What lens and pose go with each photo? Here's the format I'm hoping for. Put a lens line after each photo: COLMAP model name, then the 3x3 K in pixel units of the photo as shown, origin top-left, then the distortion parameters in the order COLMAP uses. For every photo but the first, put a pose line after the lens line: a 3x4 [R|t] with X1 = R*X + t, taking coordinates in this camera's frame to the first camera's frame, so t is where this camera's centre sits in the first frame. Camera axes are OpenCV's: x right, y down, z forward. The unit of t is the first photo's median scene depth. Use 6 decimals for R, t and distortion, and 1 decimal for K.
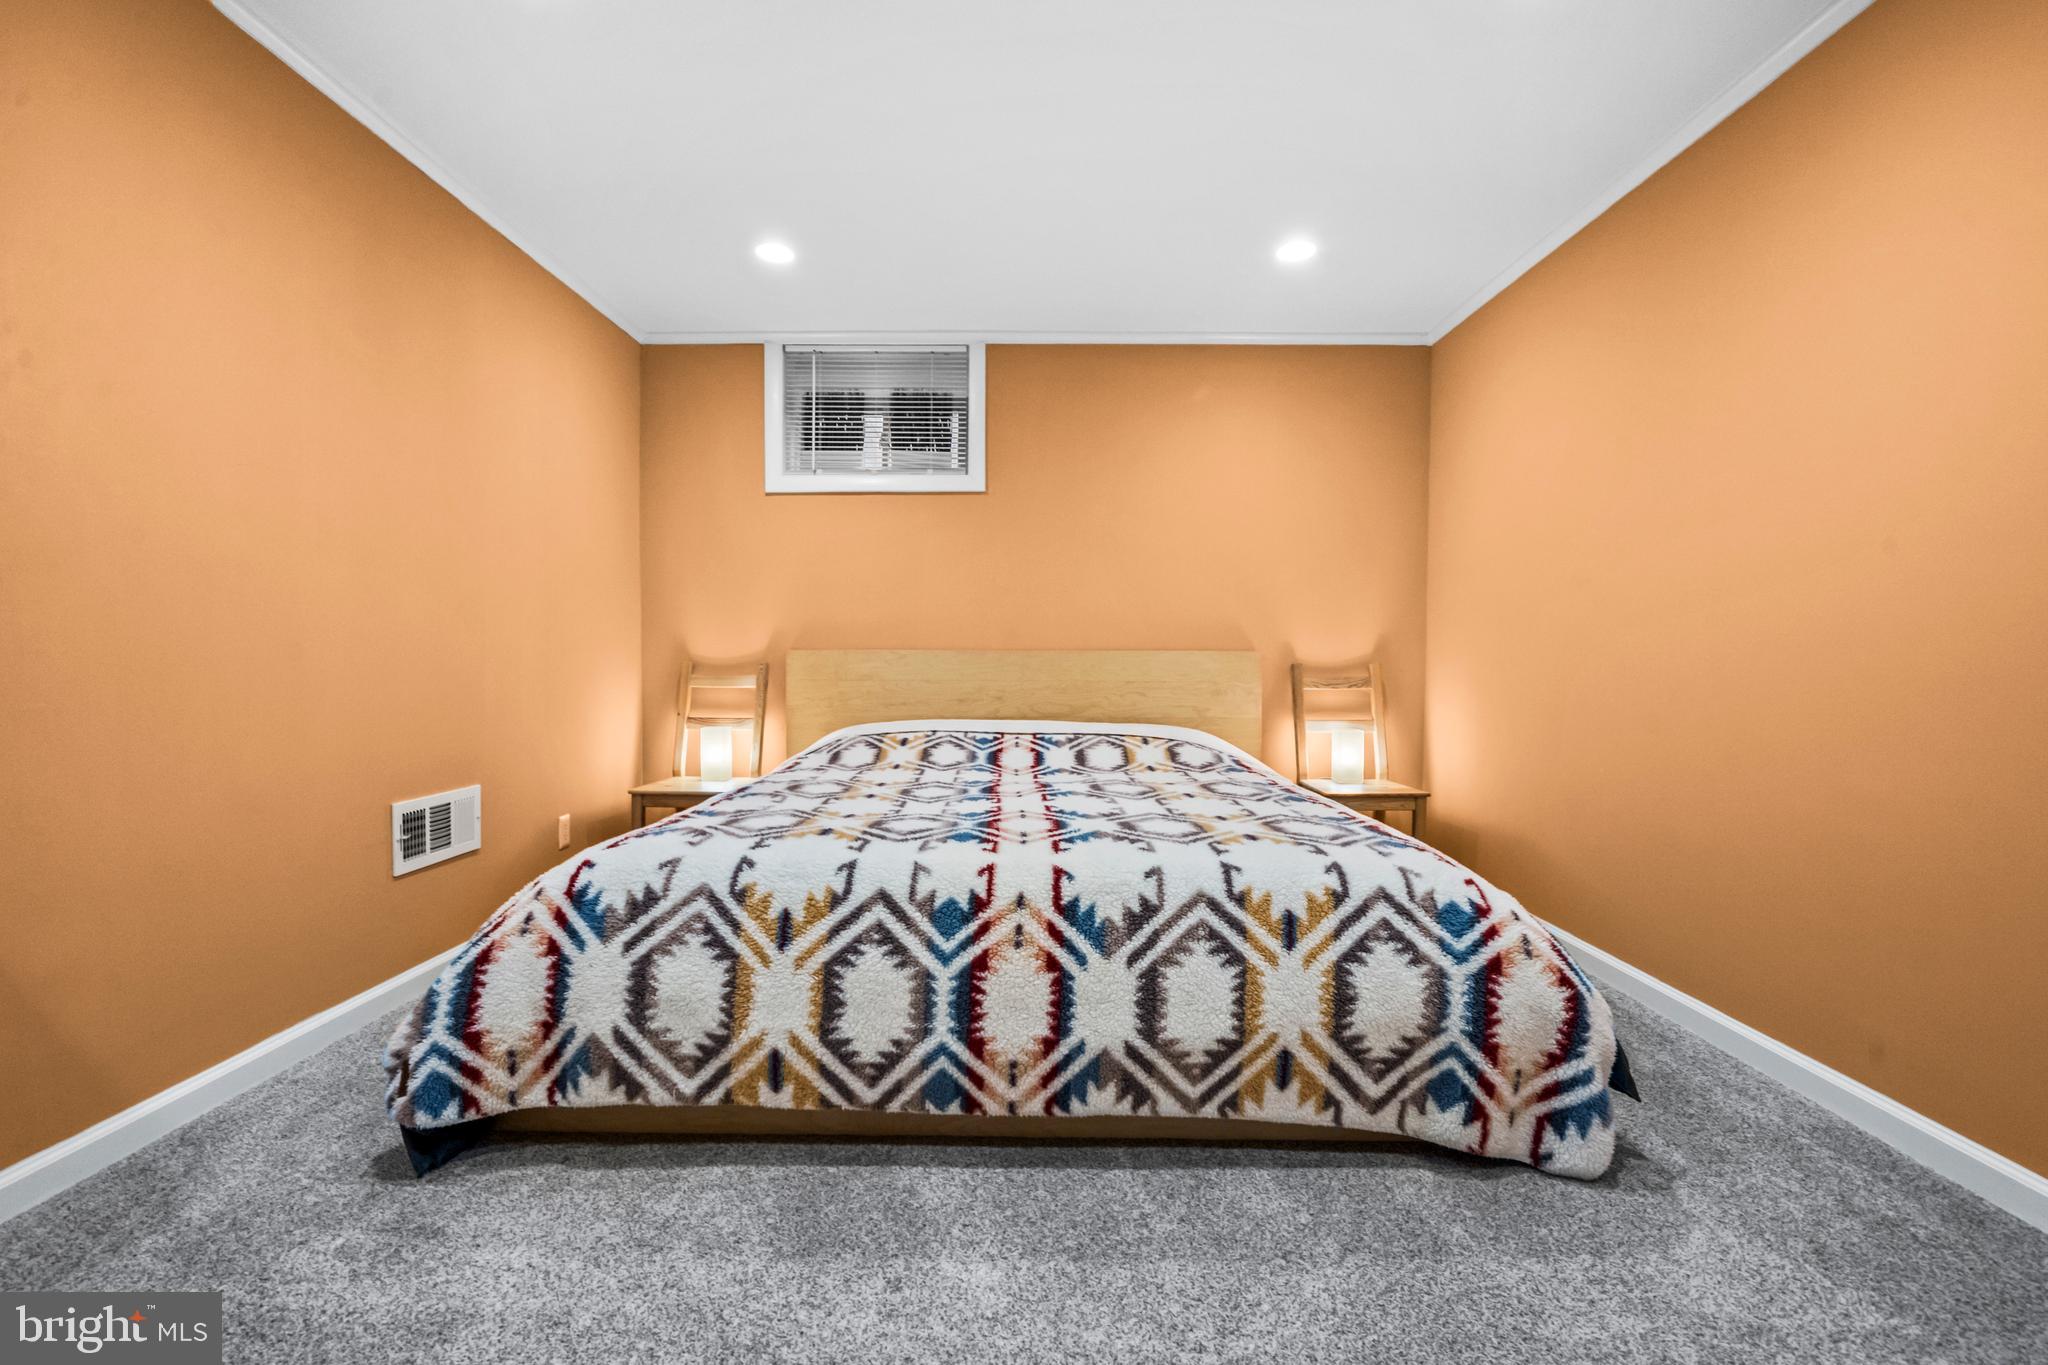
lens RADIAL K [[842.7, 0, 1015.2], [0, 842.7, 677.5], [0, 0, 1]] dist [-0.002715, 0.000458]
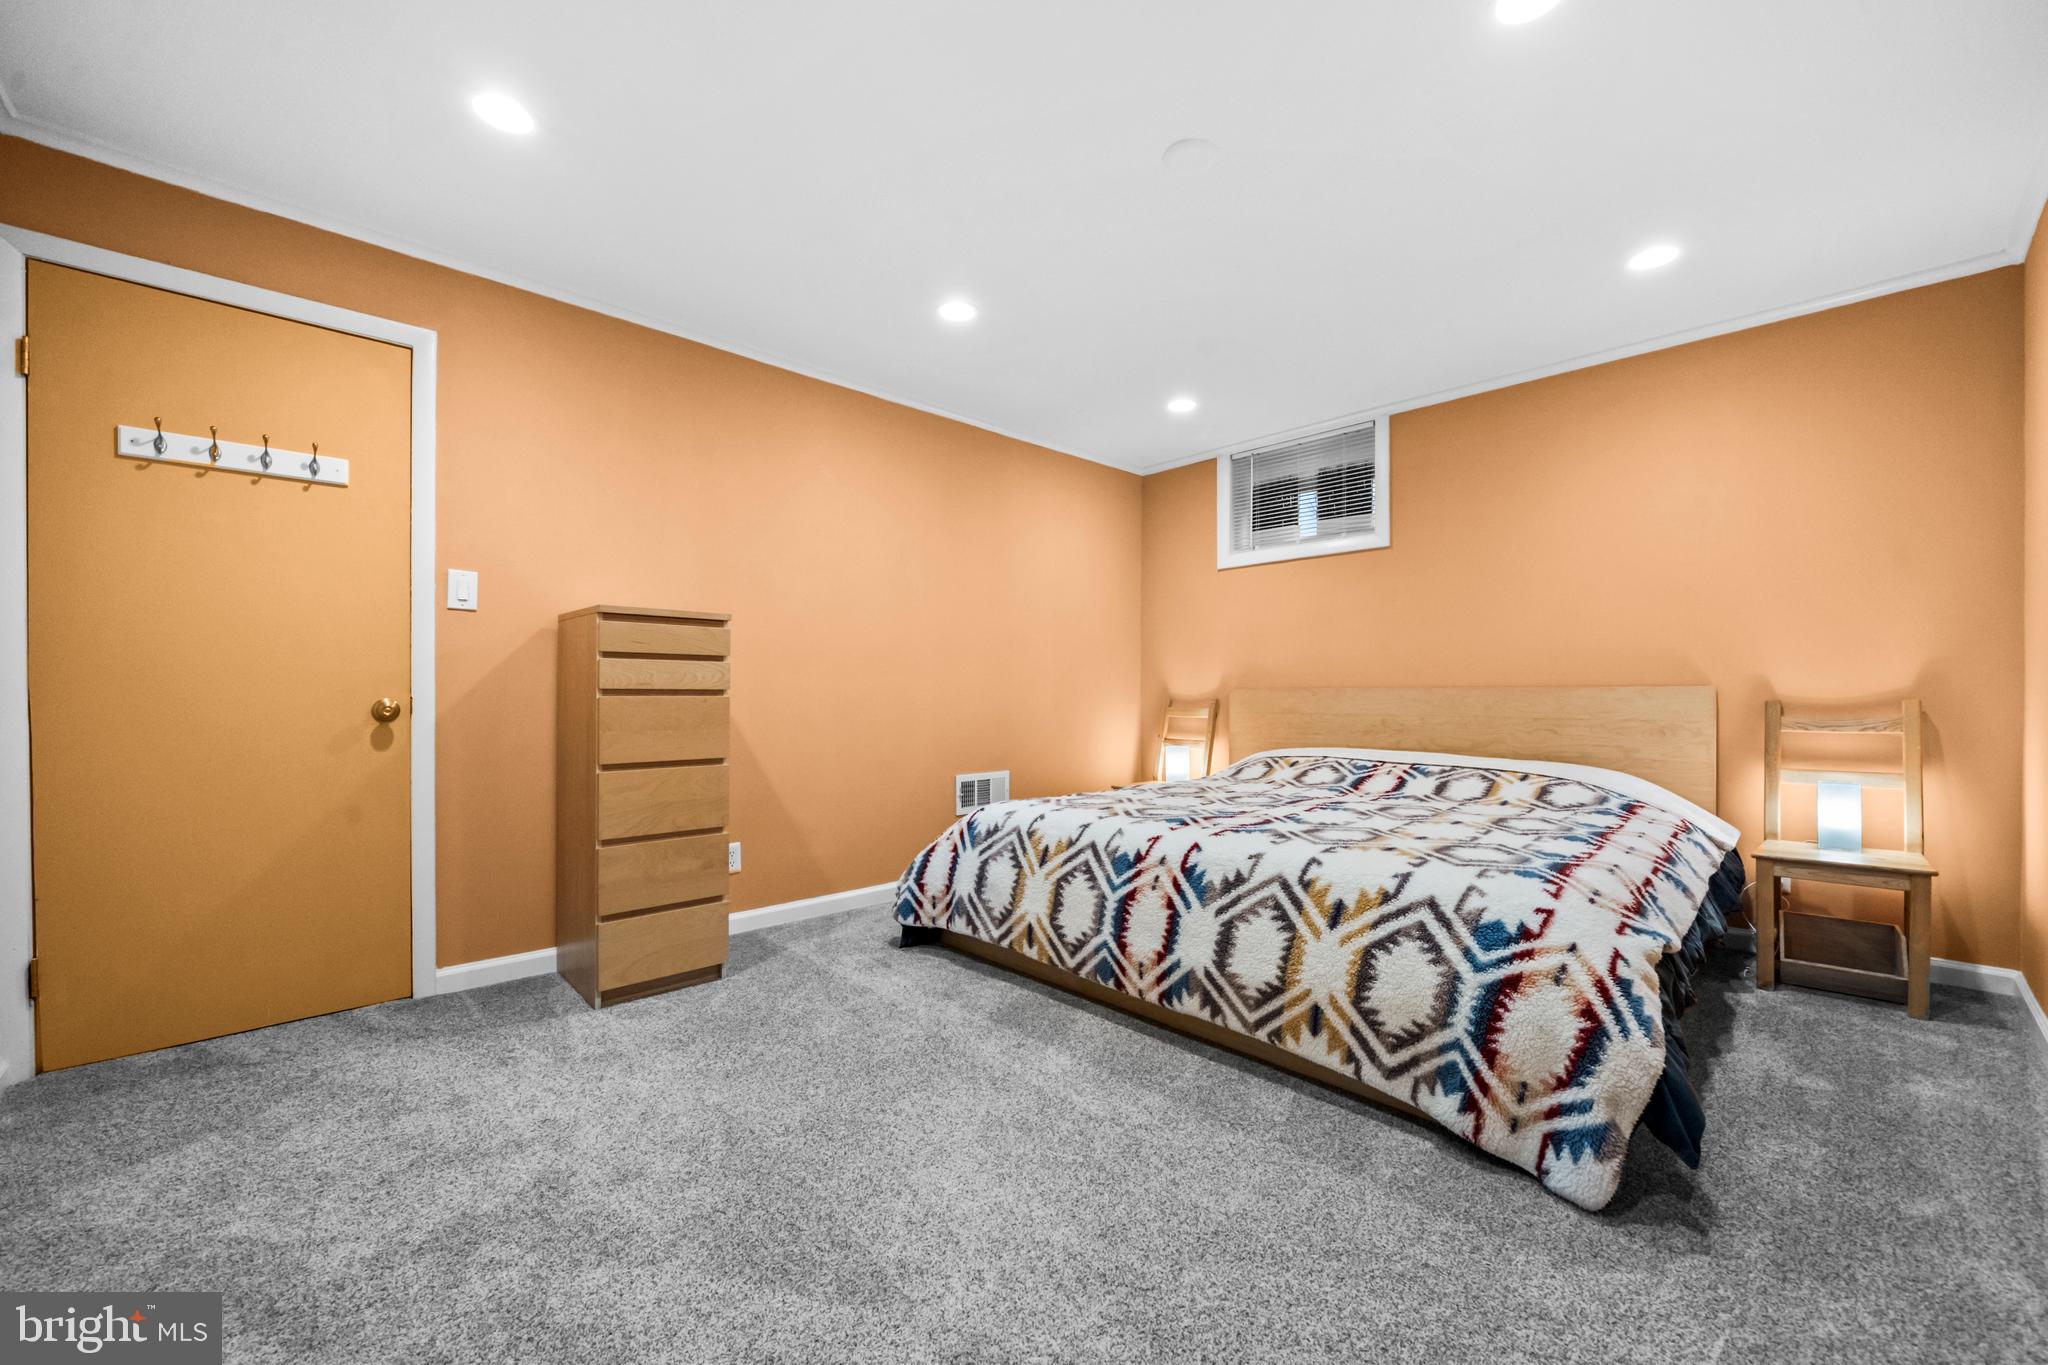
lens RADIAL K [[772.7, 0, 1032.5], [0, 772.7, 688.8], [0, 0, 1]] dist [-0.003012, -0.000372]
pose [[0.714877, -0.008845, -0.699194, 0.825506], [-0.012077, 0.999615, -0.024993, 0.000492], [0.699146, 0.026311, 0.714495, -0.141800]]
